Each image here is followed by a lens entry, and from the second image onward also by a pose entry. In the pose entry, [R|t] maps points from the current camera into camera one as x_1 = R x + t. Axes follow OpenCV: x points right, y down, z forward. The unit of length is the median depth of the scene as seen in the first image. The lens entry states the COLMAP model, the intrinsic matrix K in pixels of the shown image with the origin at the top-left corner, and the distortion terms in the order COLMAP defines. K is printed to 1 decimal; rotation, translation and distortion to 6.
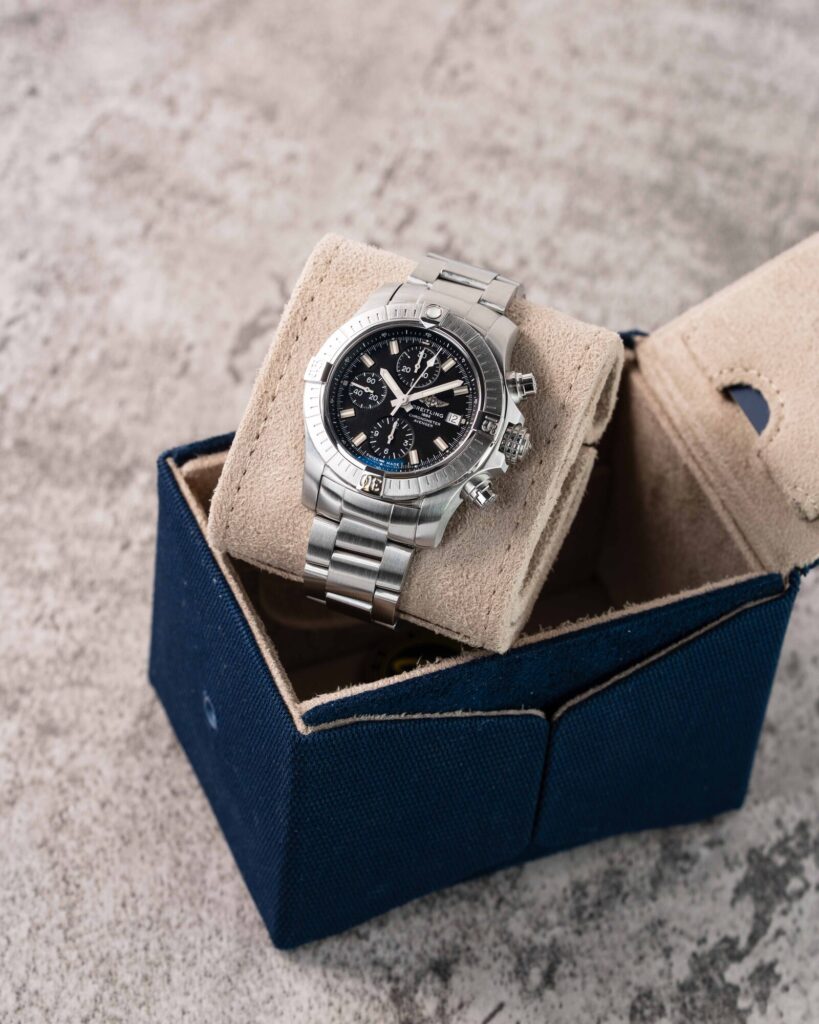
lens RADIAL K [[4646.5, 0, 409.5], [0, 4646.5, 512.0], [0, 0, 1]] dist [0.051687, -2.480996]
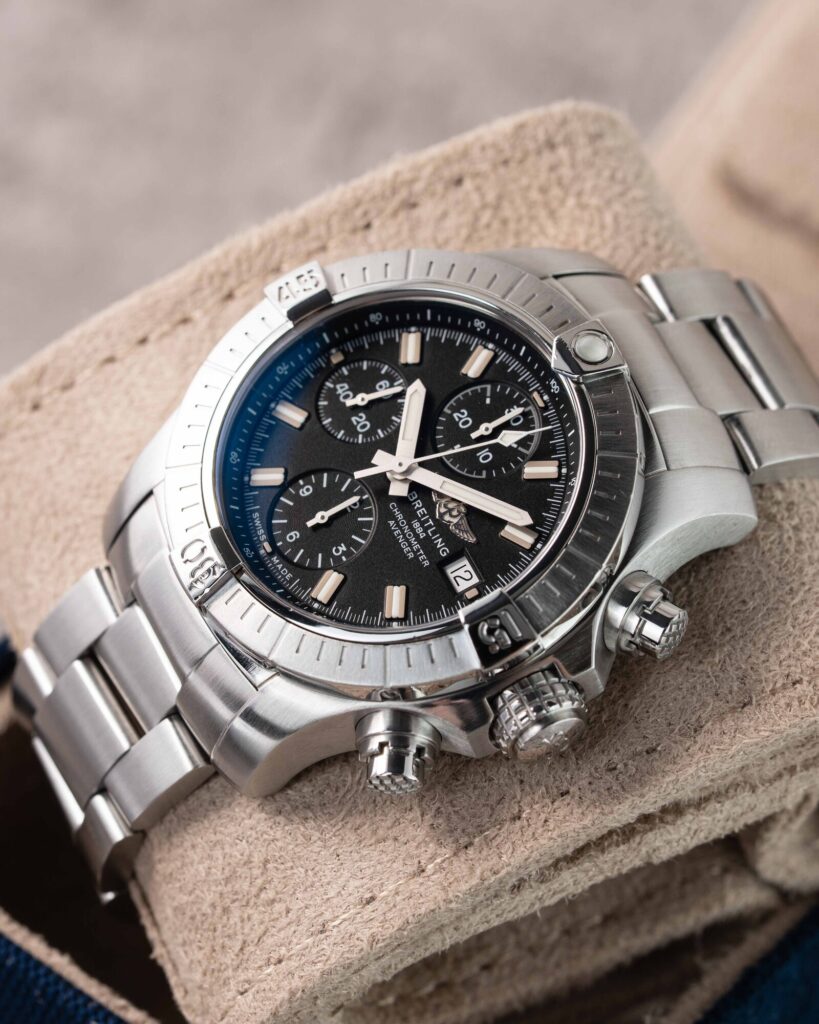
lens RADIAL K [[4646.5, 0, 409.5], [0, 4646.5, 512.0], [0, 0, 1]] dist [0.051687, -2.480996]
pose [[0.725396, 0.606212, -0.326049, 0.136135], [-0.629755, 0.775703, 0.041153, -0.038253], [0.277864, 0.175479, 0.944457, 0.606140]]
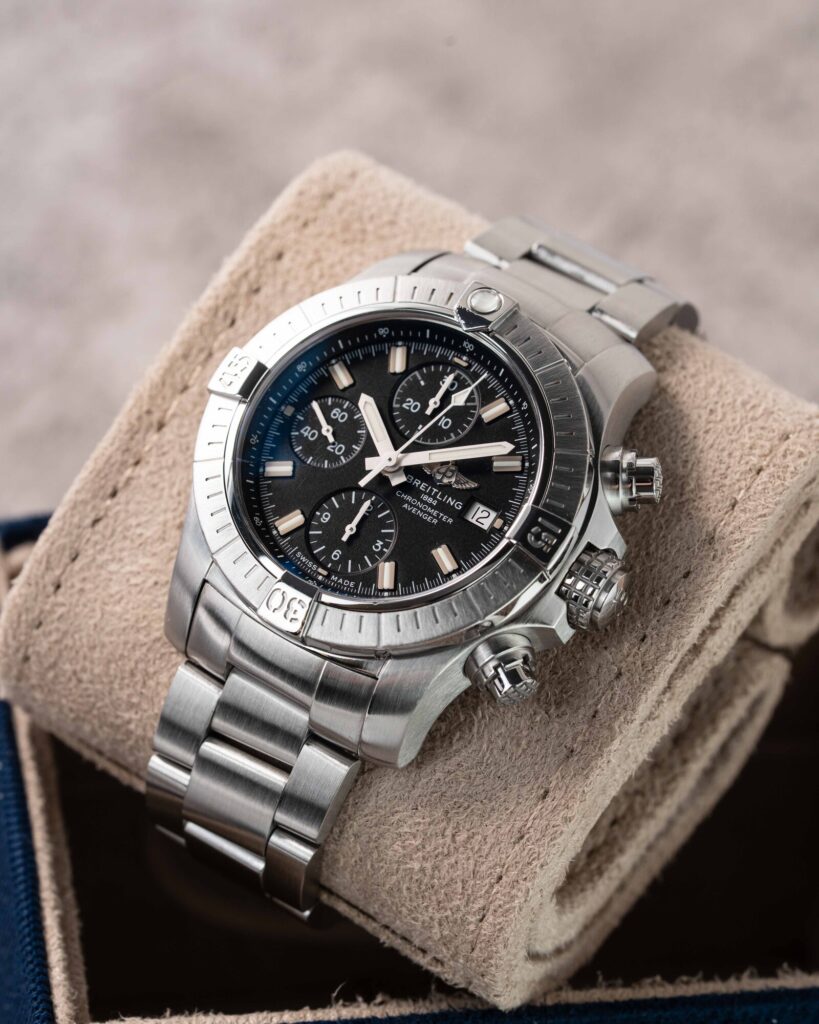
lens RADIAL K [[4646.5, 0, 409.5], [0, 4646.5, 512.0], [0, 0, 1]] dist [0.051687, -2.480996]
pose [[0.971972, 0.178890, -0.152541, 0.077257], [-0.194898, 0.975986, -0.097291, 0.029158], [0.131473, 0.124295, 0.983497, 0.508239]]
